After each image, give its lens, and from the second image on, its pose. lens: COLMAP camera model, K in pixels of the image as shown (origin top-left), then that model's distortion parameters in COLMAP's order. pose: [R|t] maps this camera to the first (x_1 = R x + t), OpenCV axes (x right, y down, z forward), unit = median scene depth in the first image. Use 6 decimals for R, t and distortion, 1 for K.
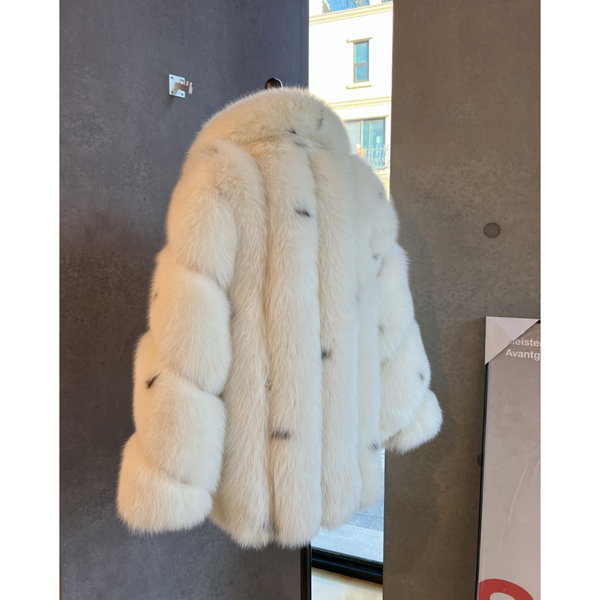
lens RADIAL K [[502.9, 0, 309.1], [0, 502.9, 300.7], [0, 0, 1]] dist [0.004065, -0.005489]
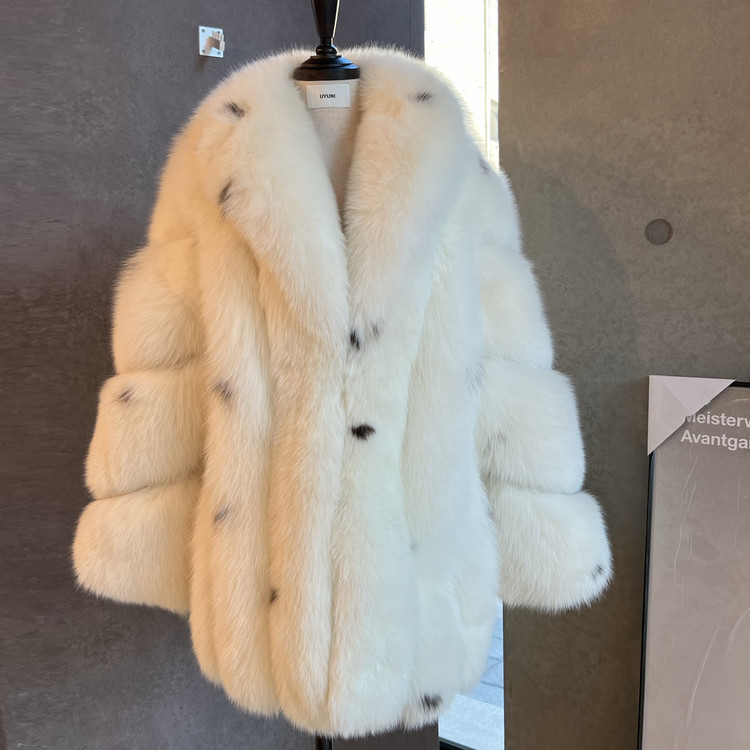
lens RADIAL K [[781.4, 0, 372.8], [0, 781.4, 339.3], [0, 0, 1]] dist [0.003402, 0.000000]
pose [[0.973771, -0.006310, -0.227444, 0.219317], [0.000763, 0.999700, -0.024465, 0.010060], [0.227530, 0.023650, 0.973484, 0.014834]]
